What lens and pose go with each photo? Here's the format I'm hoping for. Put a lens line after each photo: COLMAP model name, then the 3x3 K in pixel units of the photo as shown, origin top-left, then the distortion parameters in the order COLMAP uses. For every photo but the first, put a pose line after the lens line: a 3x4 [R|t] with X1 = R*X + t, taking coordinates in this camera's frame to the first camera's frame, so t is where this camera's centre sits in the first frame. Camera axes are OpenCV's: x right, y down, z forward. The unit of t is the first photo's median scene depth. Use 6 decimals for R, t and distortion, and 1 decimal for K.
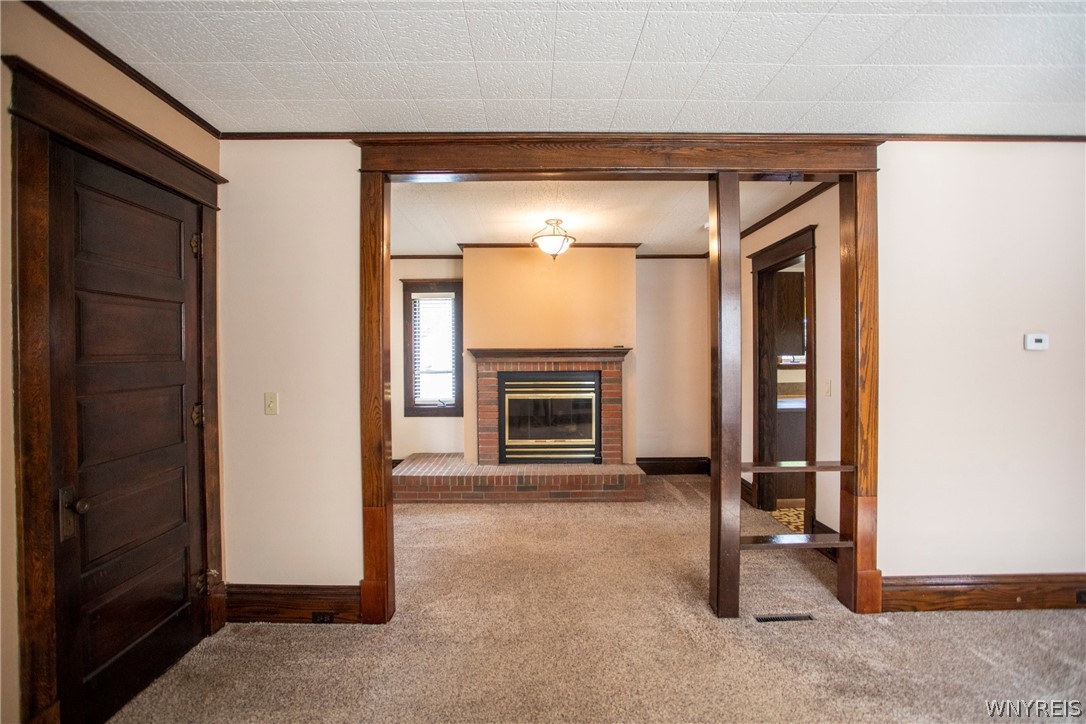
lens RADIAL K [[523.3, 0, 549.4], [0, 523.3, 362.7], [0, 0, 1]] dist [-0.050826, 0.018293]
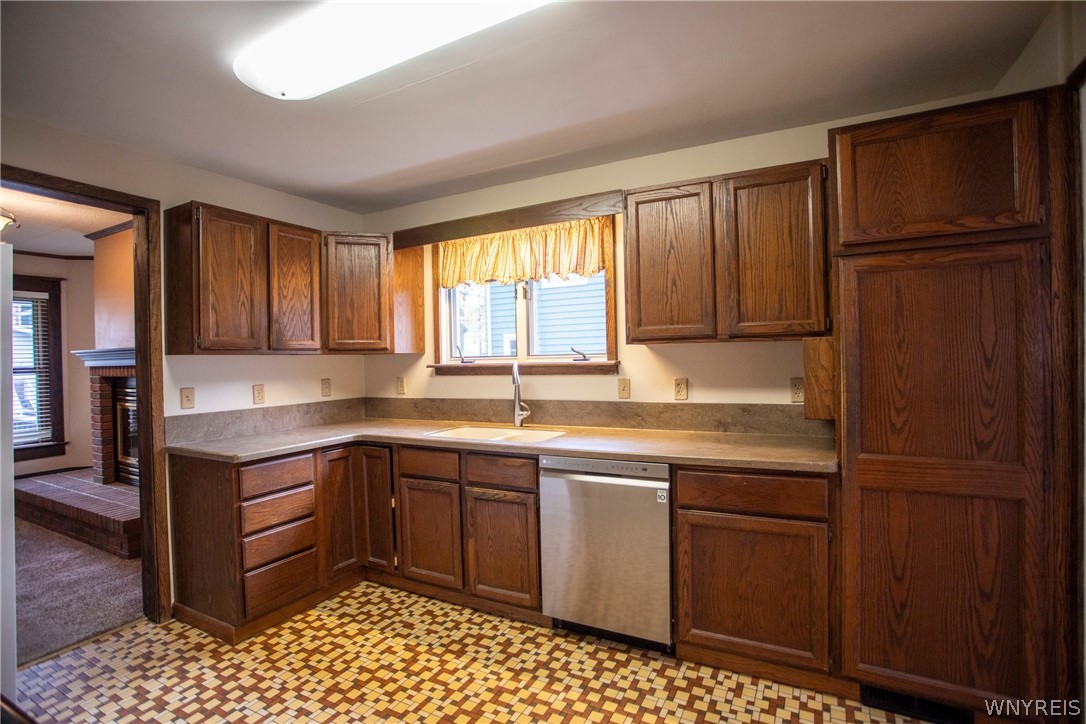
lens RADIAL K [[523.3, 0, 542.5], [0, 523.3, 364.3], [0, 0, 1]] dist [-0.050826, 0.018293]
pose [[0.857849, -0.005024, -0.513878, 0.973229], [0.010101, 0.999924, 0.007086, -0.002202], [0.513803, -0.011269, 0.857834, 0.653709]]
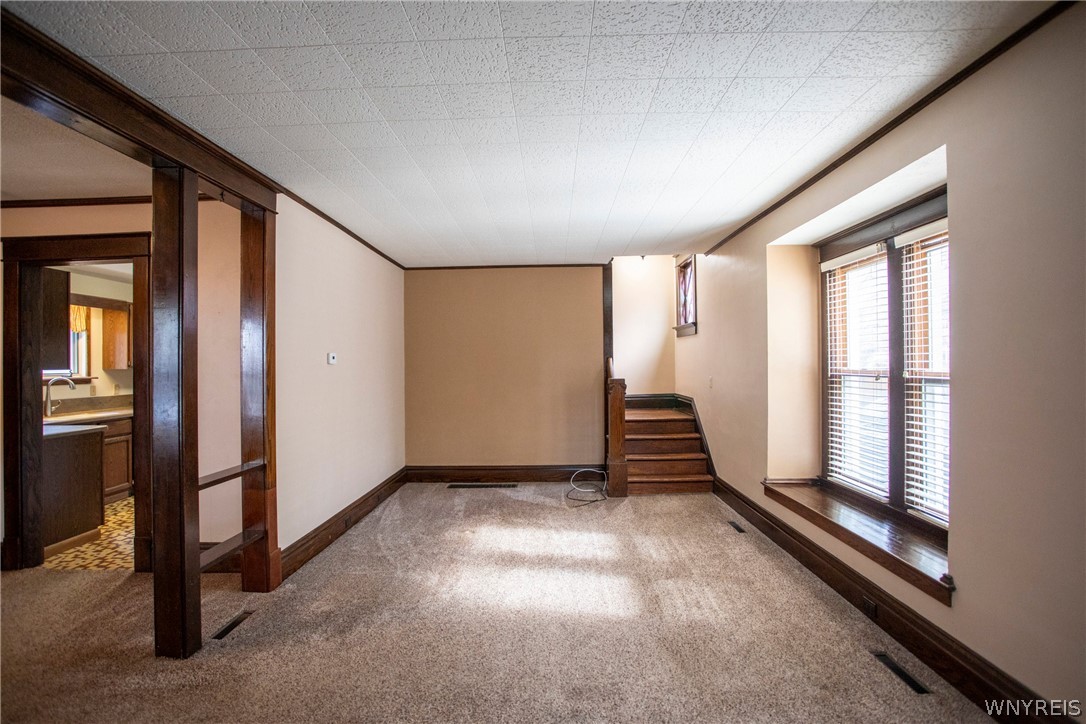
lens RADIAL K [[523.3, 0, 529.8], [0, 523.3, 362.2], [0, 0, 1]] dist [-0.050826, 0.018293]
pose [[0.063320, 0.010928, 0.997933, -0.266136], [0.020982, 0.999704, -0.012279, 0.000341], [-0.997773, 0.021717, 0.063072, 0.170241]]
